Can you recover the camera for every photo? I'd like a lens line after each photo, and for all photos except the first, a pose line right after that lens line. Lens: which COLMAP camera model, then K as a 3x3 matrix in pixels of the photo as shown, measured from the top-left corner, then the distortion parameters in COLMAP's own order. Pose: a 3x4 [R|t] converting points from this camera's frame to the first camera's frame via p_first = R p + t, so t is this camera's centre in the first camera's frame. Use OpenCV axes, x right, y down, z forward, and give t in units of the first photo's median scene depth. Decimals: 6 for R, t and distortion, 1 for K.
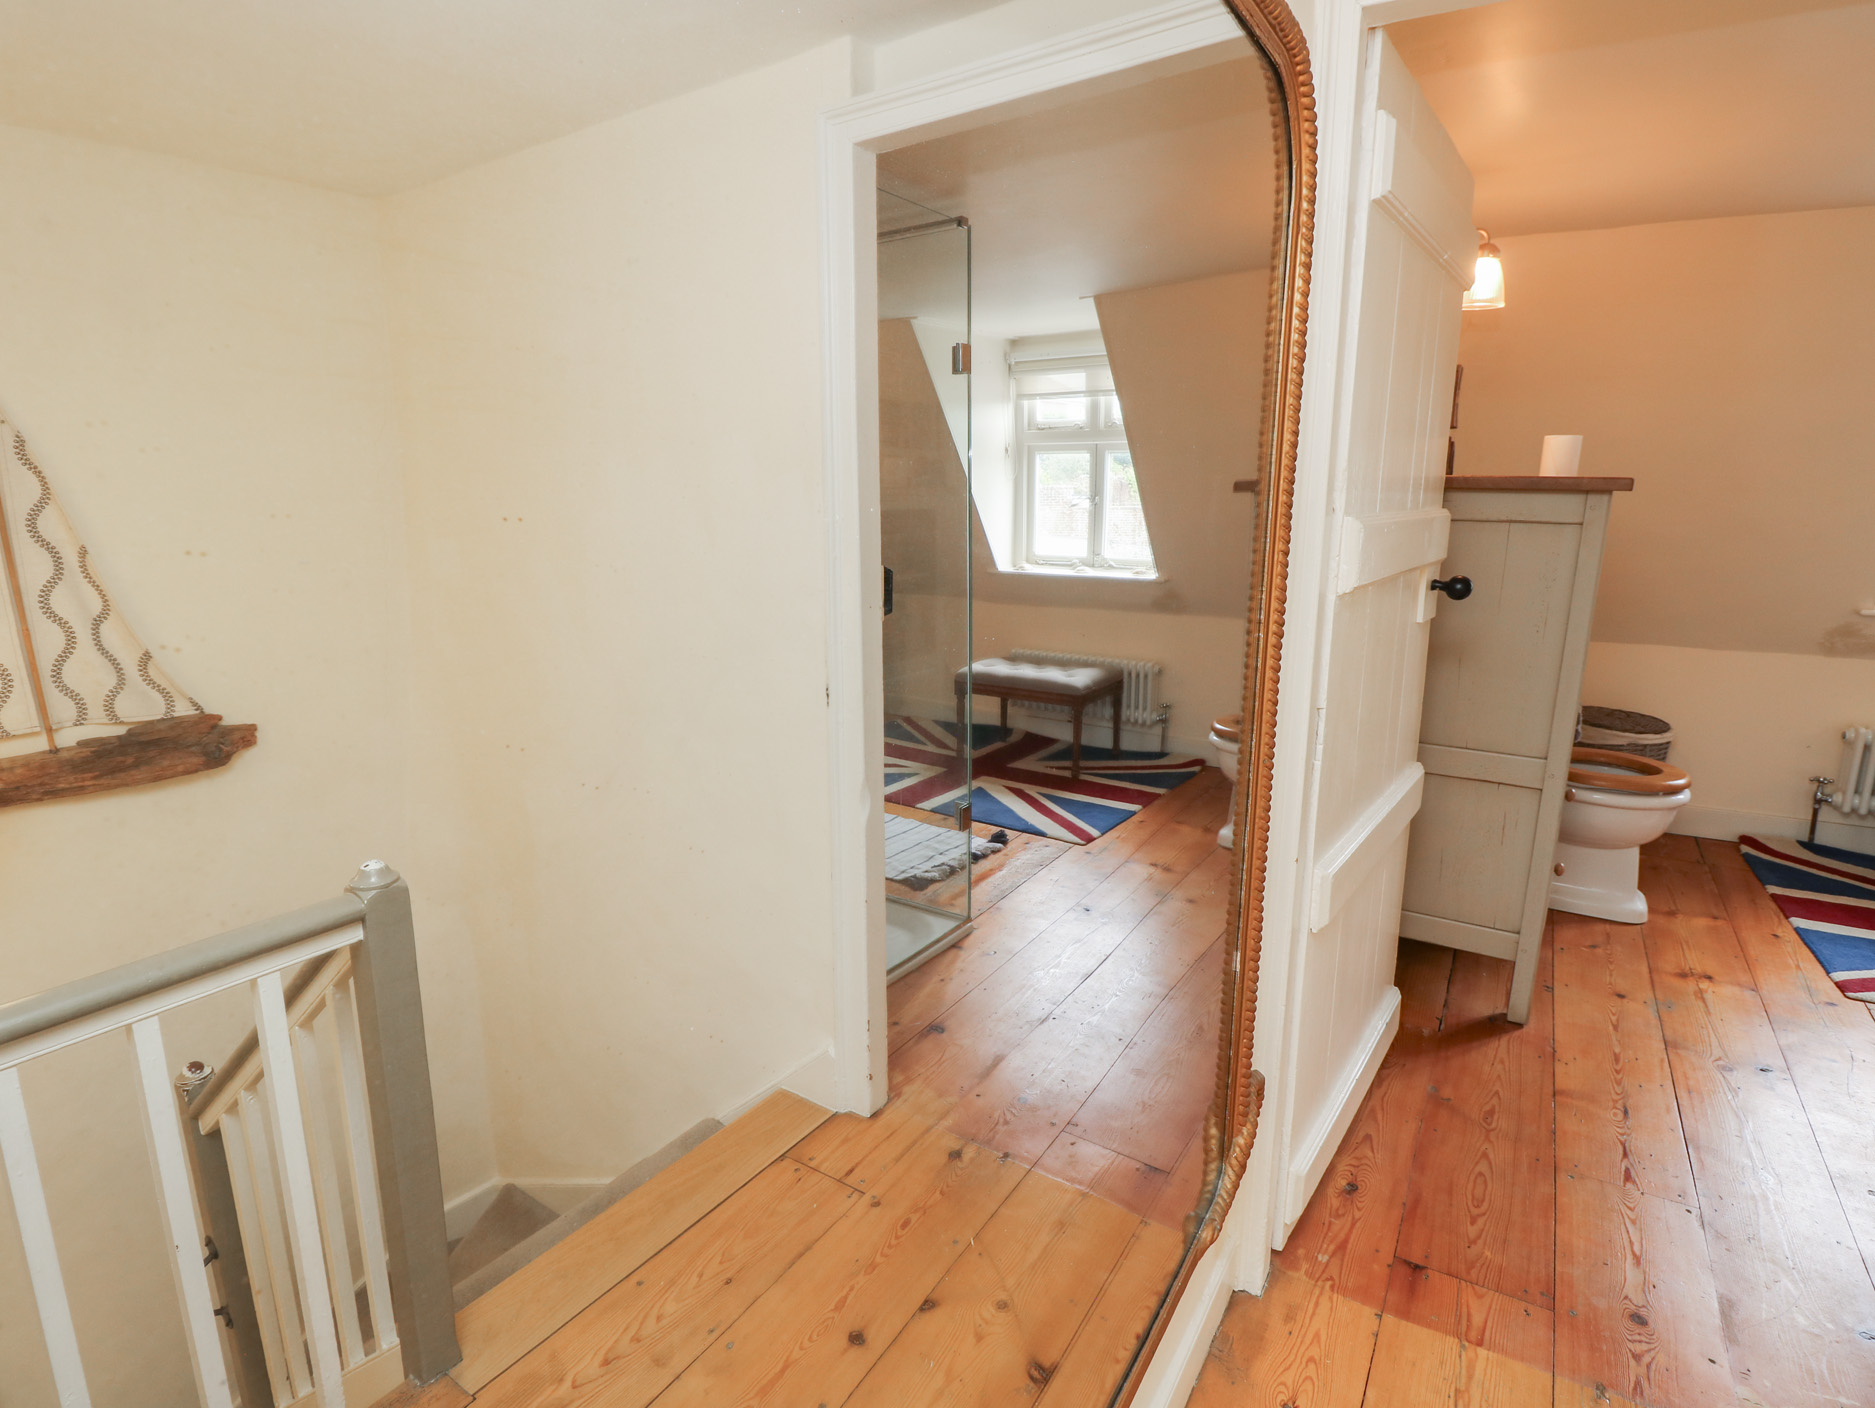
lens RADIAL K [[1025.9, 0, 926.9], [0, 1025.9, 706.2], [0, 0, 1]] dist [0.005779, -0.018033]
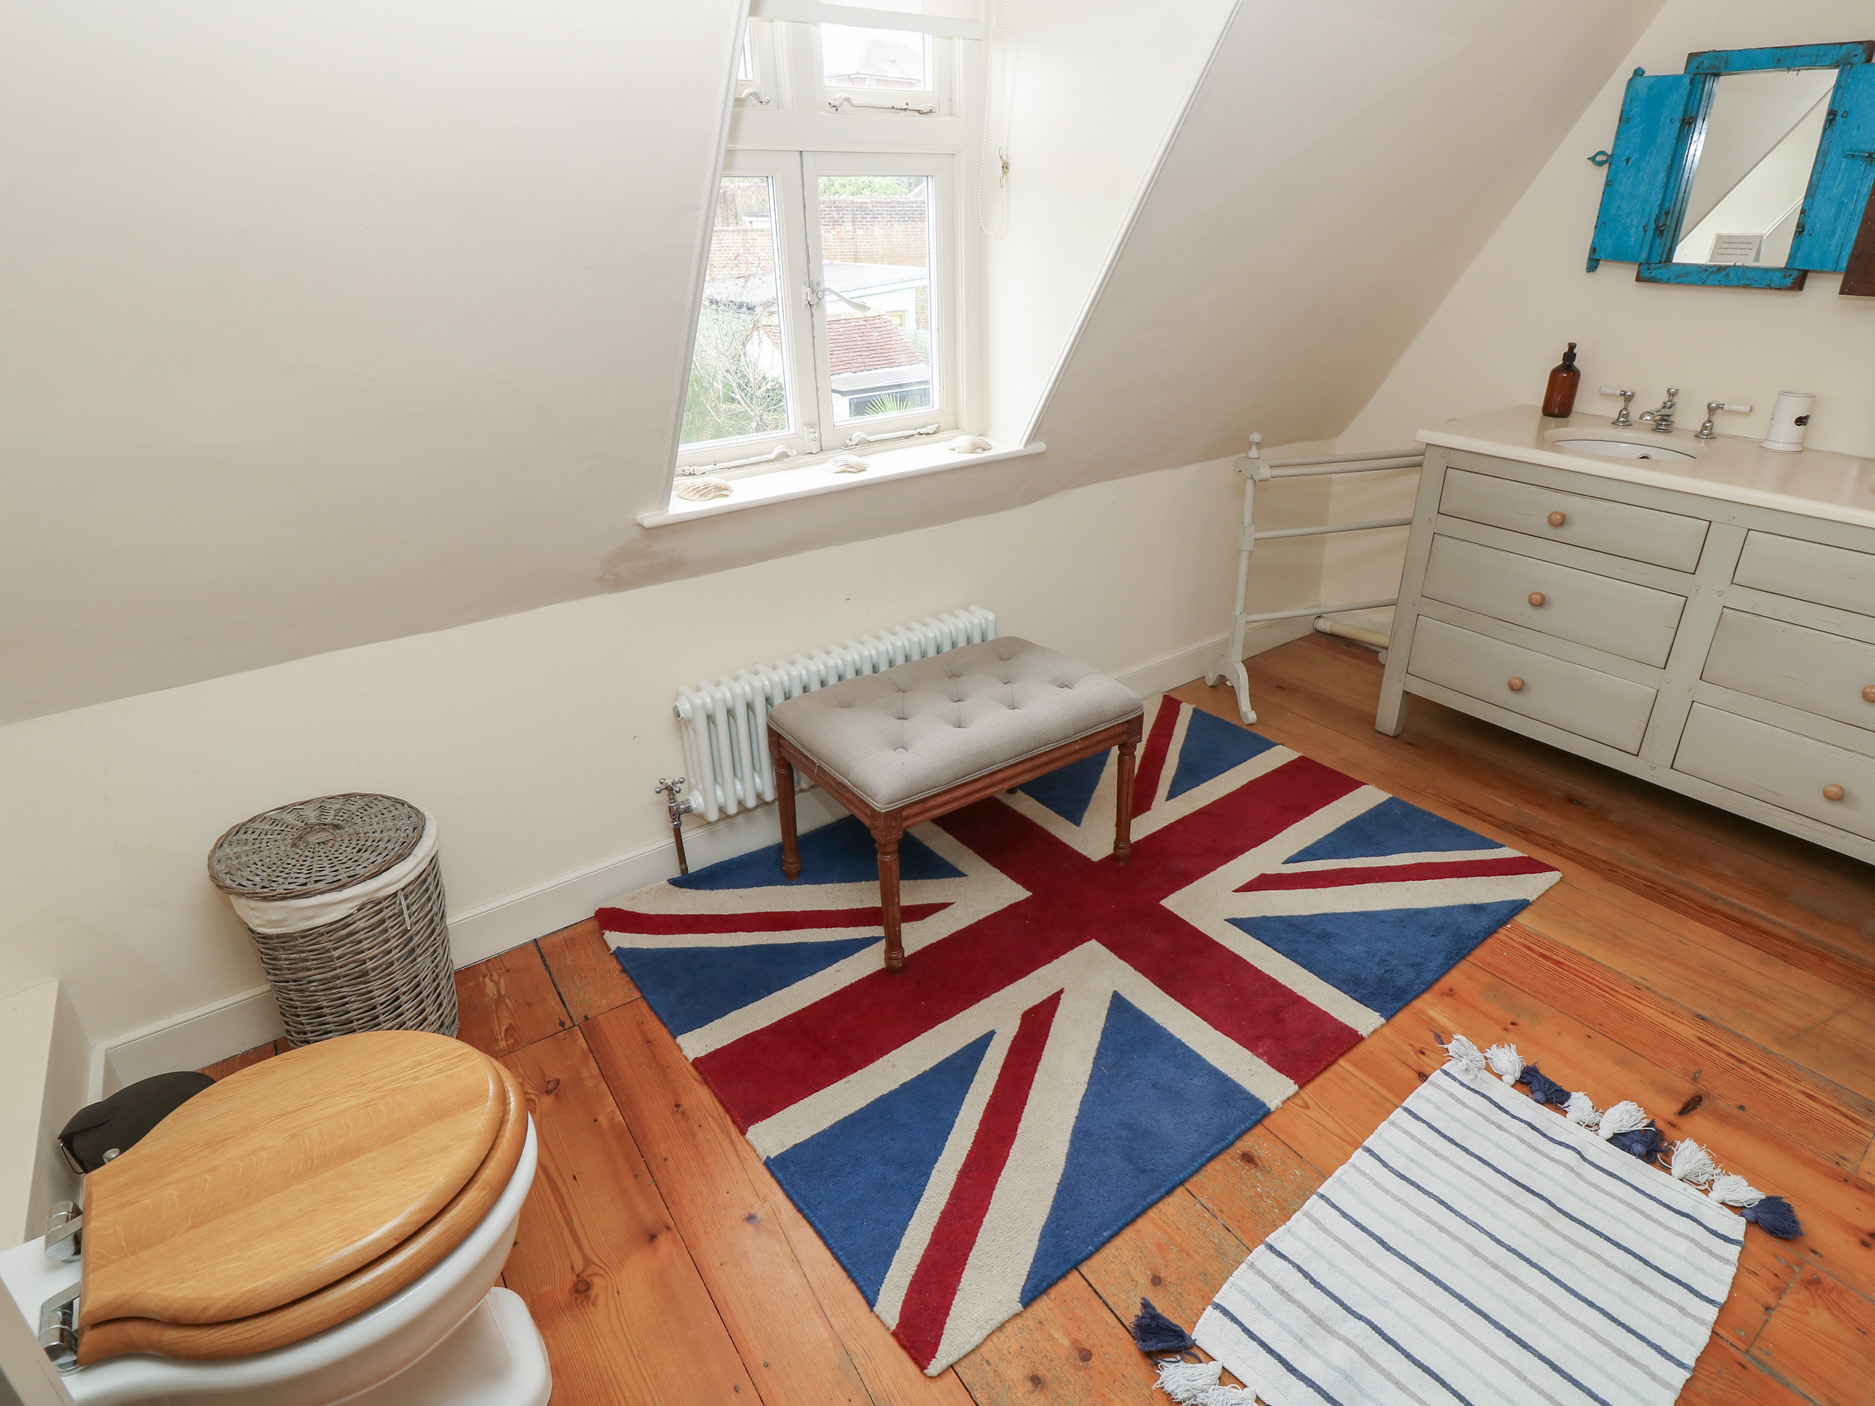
lens RADIAL K [[1025.9, 0, 926.9], [0, 1025.9, 705.2], [0, 0, 1]] dist [0.005779, -0.018033]
pose [[0.451908, -0.396587, 0.799060, 0.472533], [0.215073, 0.917757, 0.333864, -0.145011], [-0.865750, 0.020980, 0.500037, 0.555368]]
